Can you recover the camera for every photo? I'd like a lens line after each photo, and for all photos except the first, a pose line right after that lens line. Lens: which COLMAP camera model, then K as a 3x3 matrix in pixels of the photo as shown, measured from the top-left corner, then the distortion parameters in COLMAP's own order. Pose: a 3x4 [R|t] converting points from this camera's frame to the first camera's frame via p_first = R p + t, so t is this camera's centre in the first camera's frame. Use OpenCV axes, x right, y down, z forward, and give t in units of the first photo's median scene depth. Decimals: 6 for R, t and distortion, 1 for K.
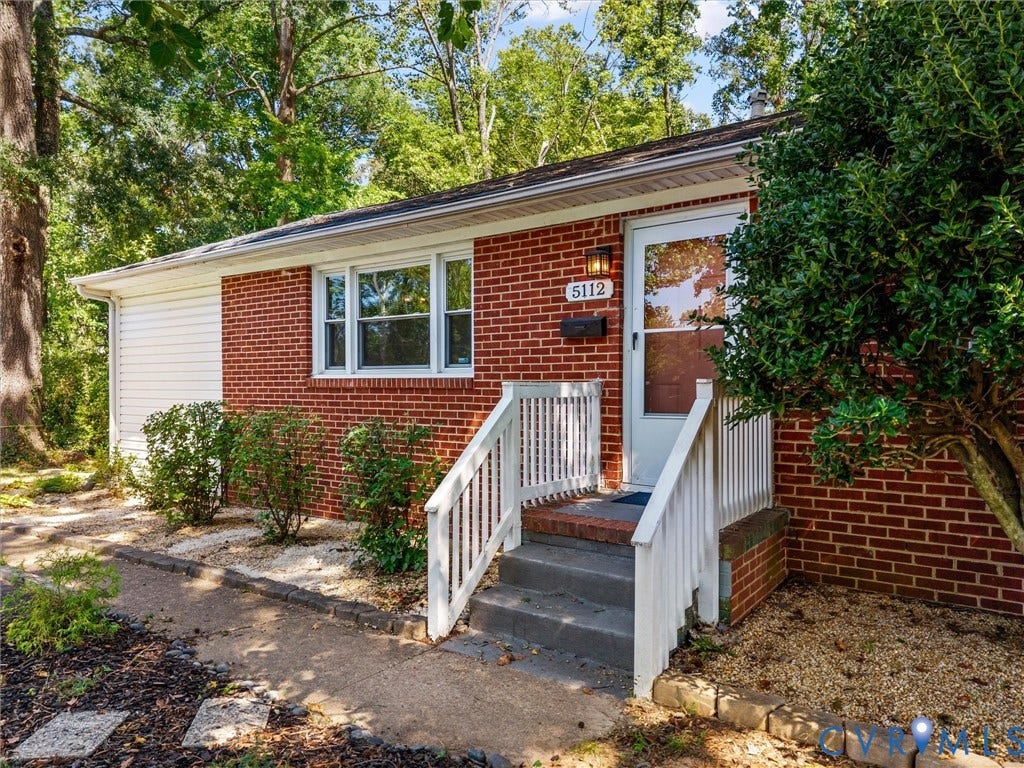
lens RADIAL K [[699.1, 0, 509.0], [0, 699.1, 390.7], [0, 0, 1]] dist [0.058164, -0.063803]
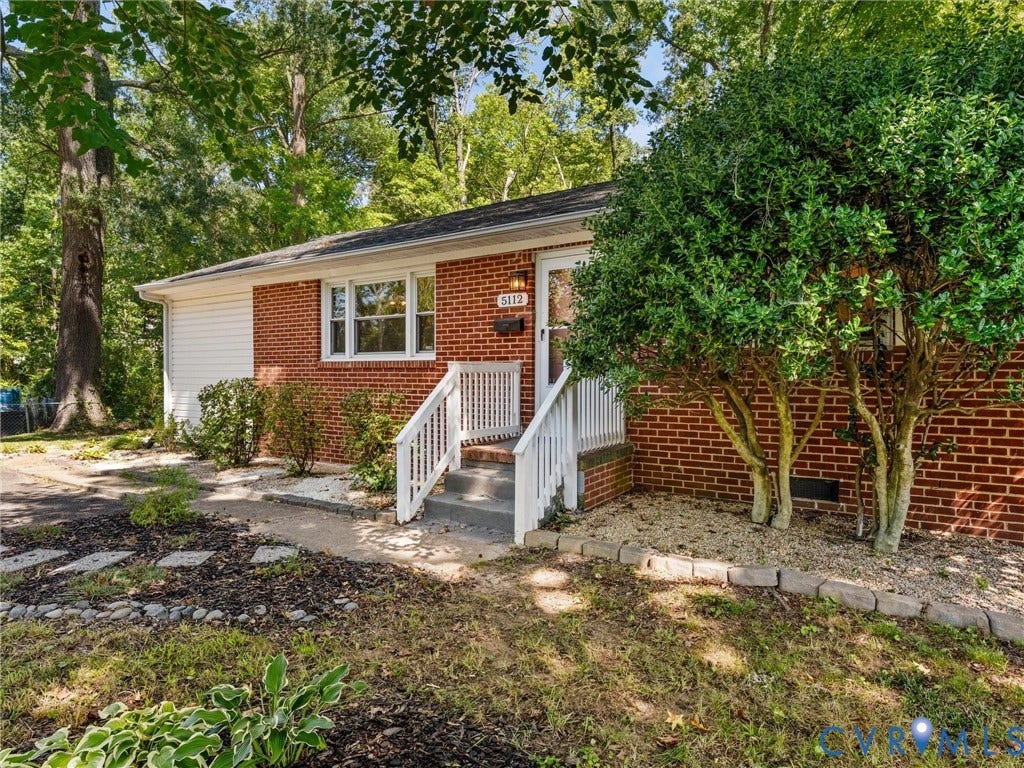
lens RADIAL K [[606.8, 0, 511.1], [0, 606.8, 380.2], [0, 0, 1]] dist [-0.000477, 0.000554]
pose [[0.999428, 0.000995, 0.033810, 0.059648], [-0.001117, 0.999993, 0.003601, 0.017273], [-0.033807, -0.003637, 0.999422, -0.232346]]
